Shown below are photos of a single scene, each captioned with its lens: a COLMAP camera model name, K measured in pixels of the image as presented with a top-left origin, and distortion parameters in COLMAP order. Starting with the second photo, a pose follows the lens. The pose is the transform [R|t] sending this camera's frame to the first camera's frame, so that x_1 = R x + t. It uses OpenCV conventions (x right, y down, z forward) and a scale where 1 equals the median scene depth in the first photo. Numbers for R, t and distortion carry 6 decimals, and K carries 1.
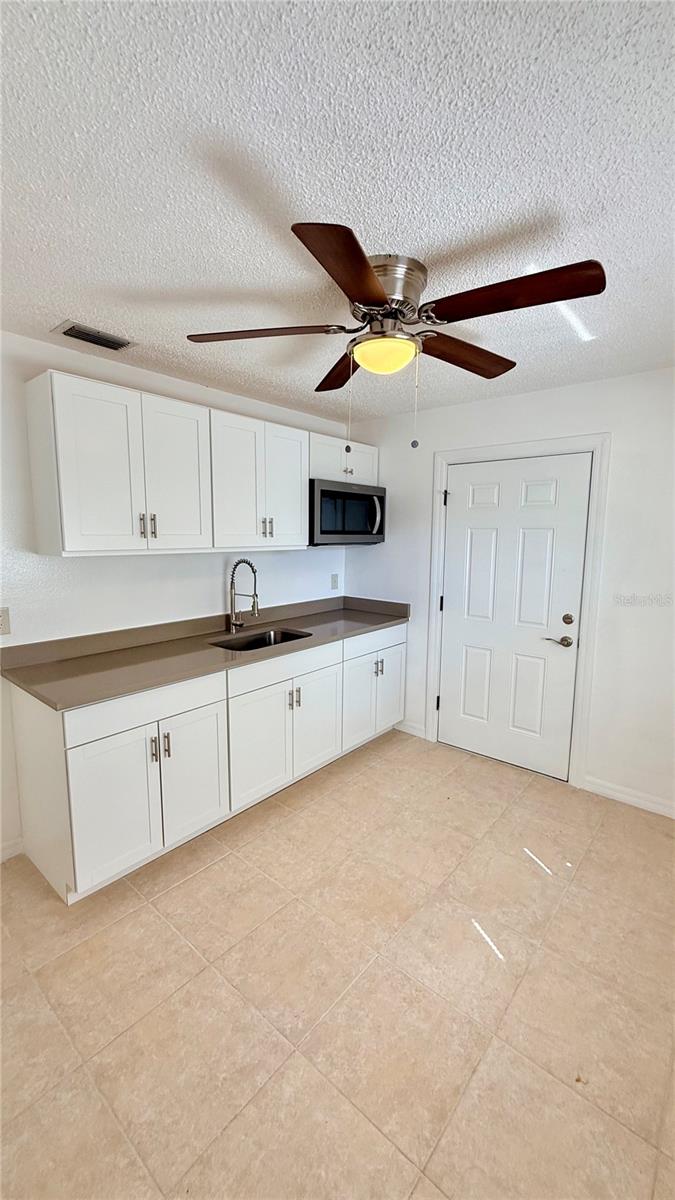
lens RADIAL K [[482.7, 0, 337.5], [0, 482.7, 600.0], [0, 0, 1]] dist [-0.000605, -0.000050]
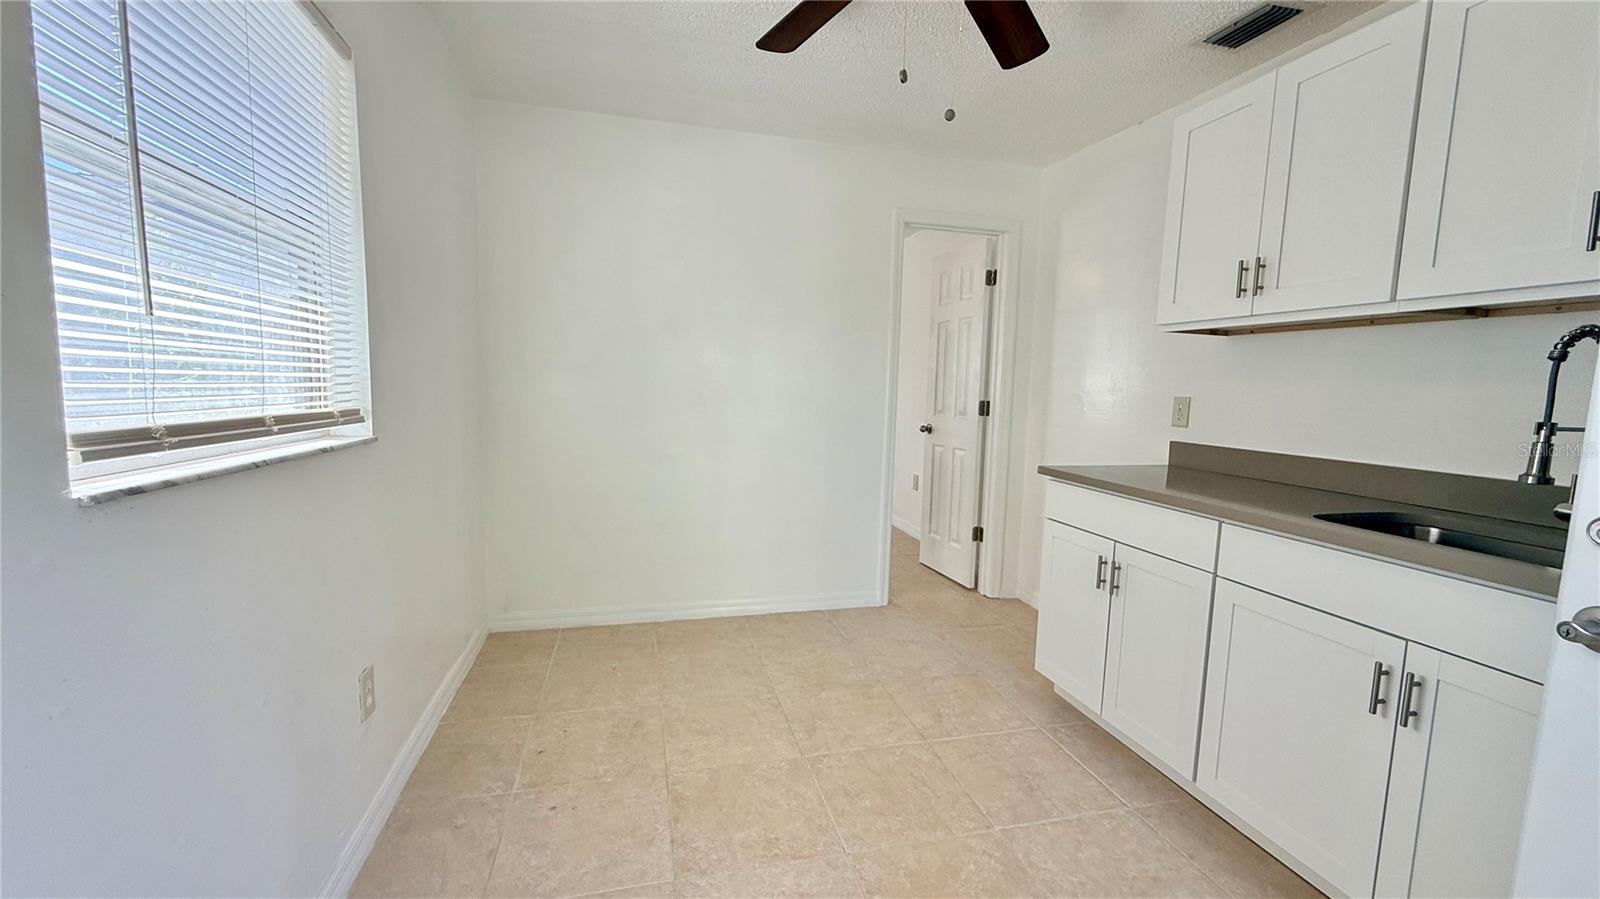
lens RADIAL K [[640.4, 0, 798.7], [0, 640.4, 451.6], [0, 0, 1]] dist [-0.000989, -0.000005]
pose [[-0.582776, 0.061056, -0.810336, 0.695342], [-0.148211, 0.972462, 0.179862, 0.007626], [0.799003, 0.224920, -0.557678, 1.095931]]
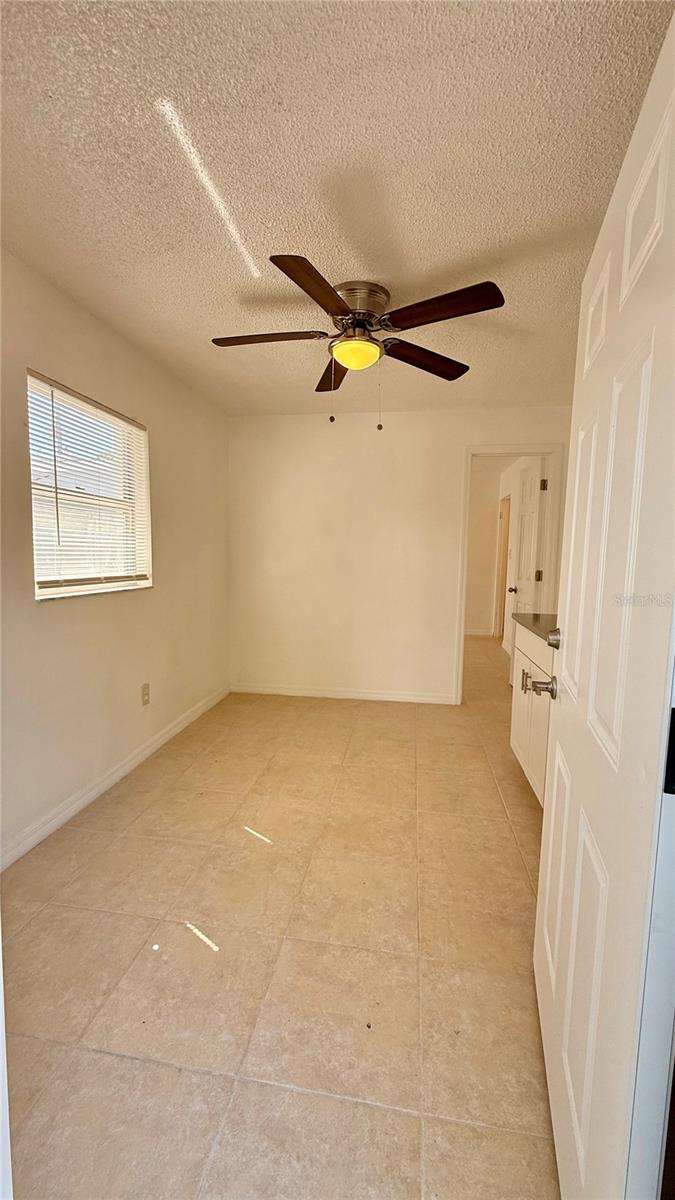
lens RADIAL K [[480.3, 0, 337.5], [0, 480.3, 600.0], [0, 0, 1]] dist [-0.000989, -0.000005]
pose [[-0.855008, 0.029039, -0.517801, 0.624630], [-0.097575, 0.971593, 0.215607, -0.100394], [0.509353, 0.234870, -0.827886, 1.651302]]
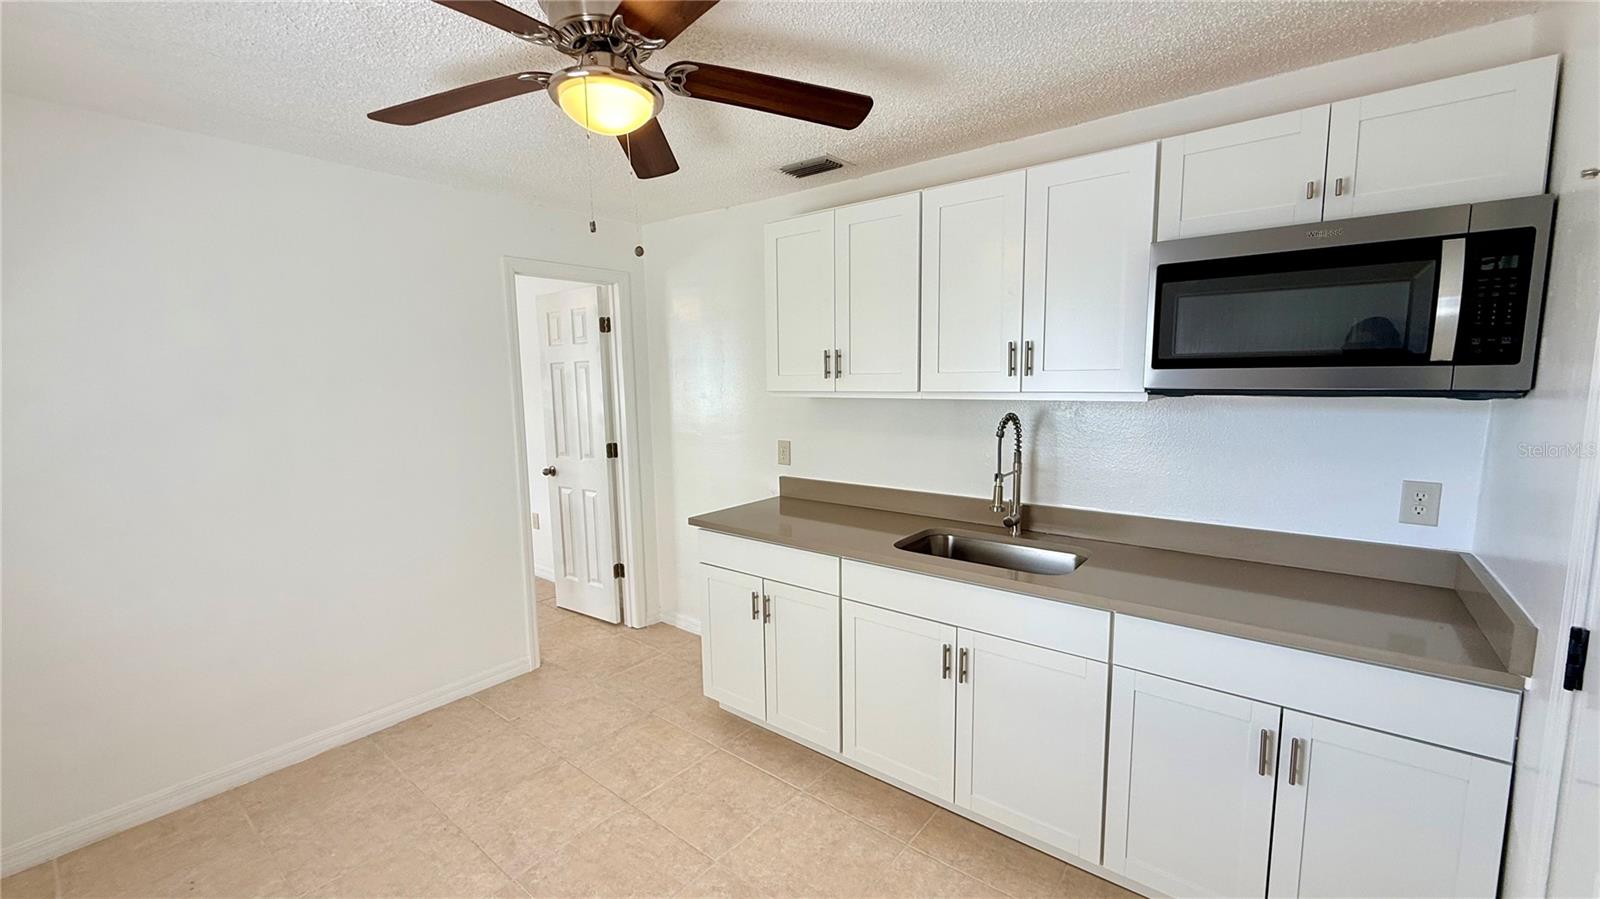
lens RADIAL K [[640.4, 0, 798.7], [0, 640.4, 451.6], [0, 0, 1]] dist [-0.000989, -0.000005]
pose [[0.021879, 0.109126, -0.993787, 0.781235], [-0.127449, 0.986219, 0.105489, -0.118236], [0.991604, 0.124349, 0.035486, 0.963095]]
